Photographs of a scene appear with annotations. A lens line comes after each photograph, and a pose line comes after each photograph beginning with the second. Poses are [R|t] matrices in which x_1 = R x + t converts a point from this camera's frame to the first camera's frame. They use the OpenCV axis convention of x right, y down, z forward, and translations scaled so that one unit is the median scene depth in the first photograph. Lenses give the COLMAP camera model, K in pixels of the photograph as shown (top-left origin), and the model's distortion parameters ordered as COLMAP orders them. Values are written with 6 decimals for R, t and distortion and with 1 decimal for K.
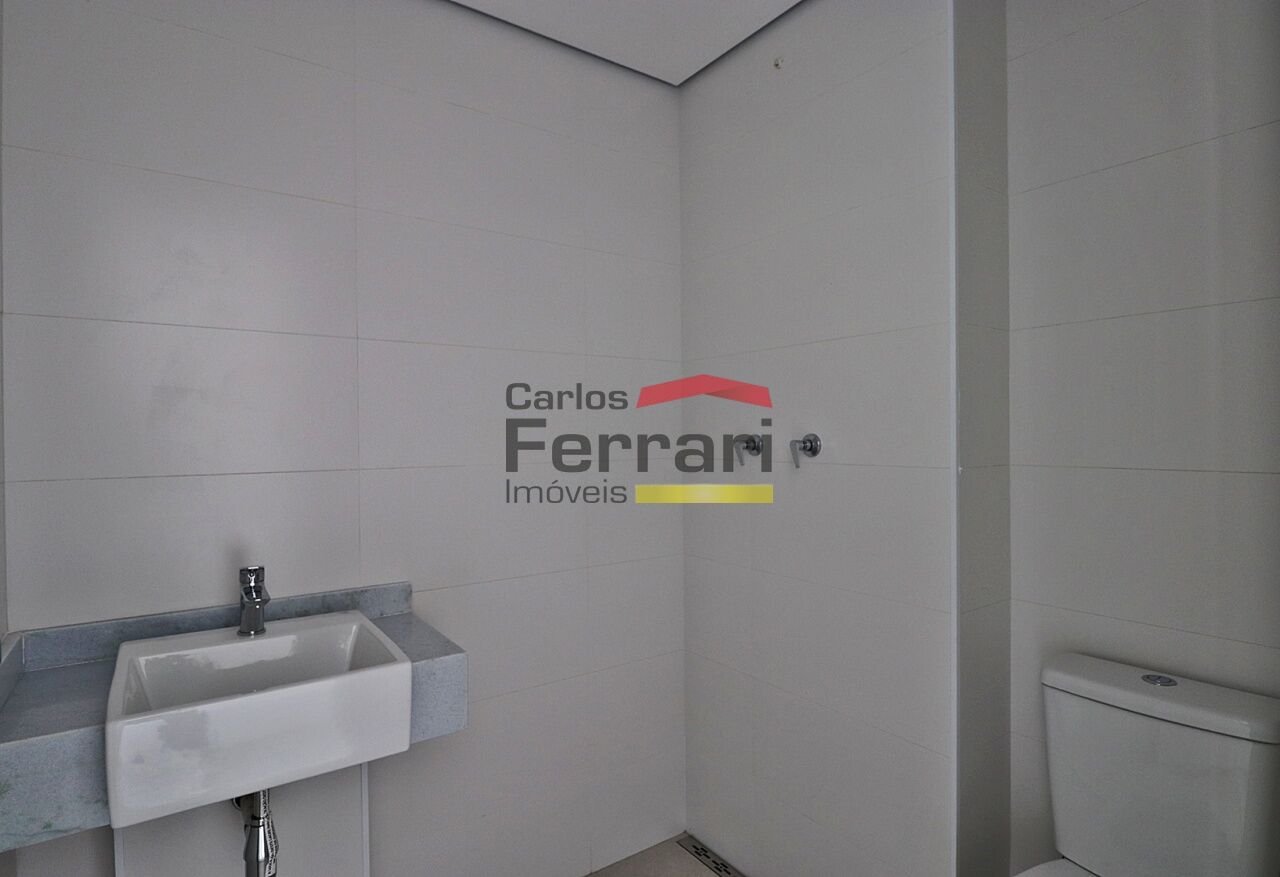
lens RADIAL K [[664.3, 0, 653.3], [0, 664.3, 438.7], [0, 0, 1]] dist [-0.006747, 0.000229]
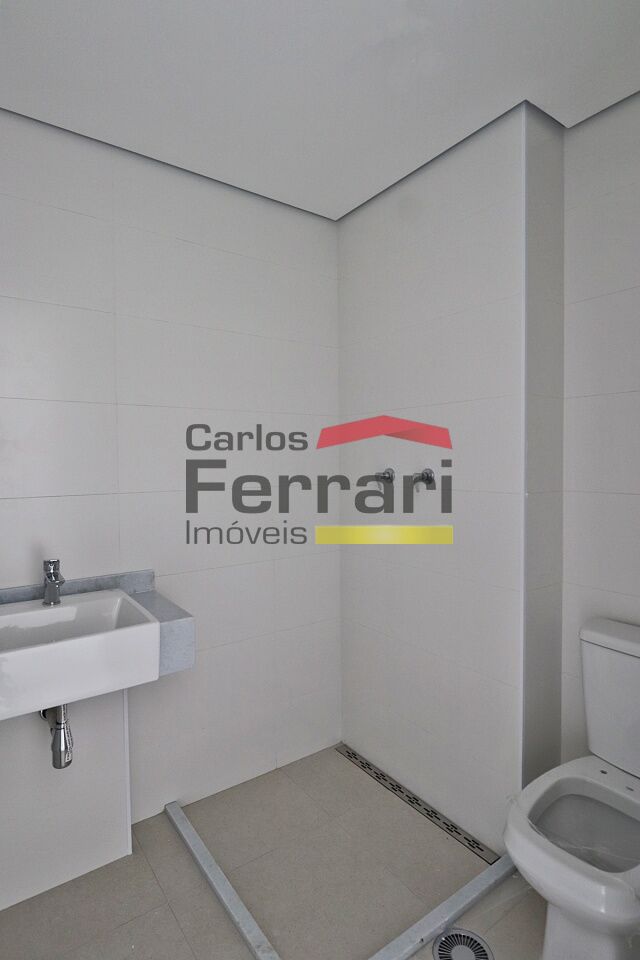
lens RADIAL K [[505.4, 0, 310.7], [0, 505.4, 476.8], [0, 0, 1]] dist [0.007616, 0.000233]
pose [[0.999883, -0.000587, -0.015277, -0.000830], [0.001027, 0.999585, 0.028789, -0.025967], [0.015254, -0.028802, 0.999469, -0.128623]]
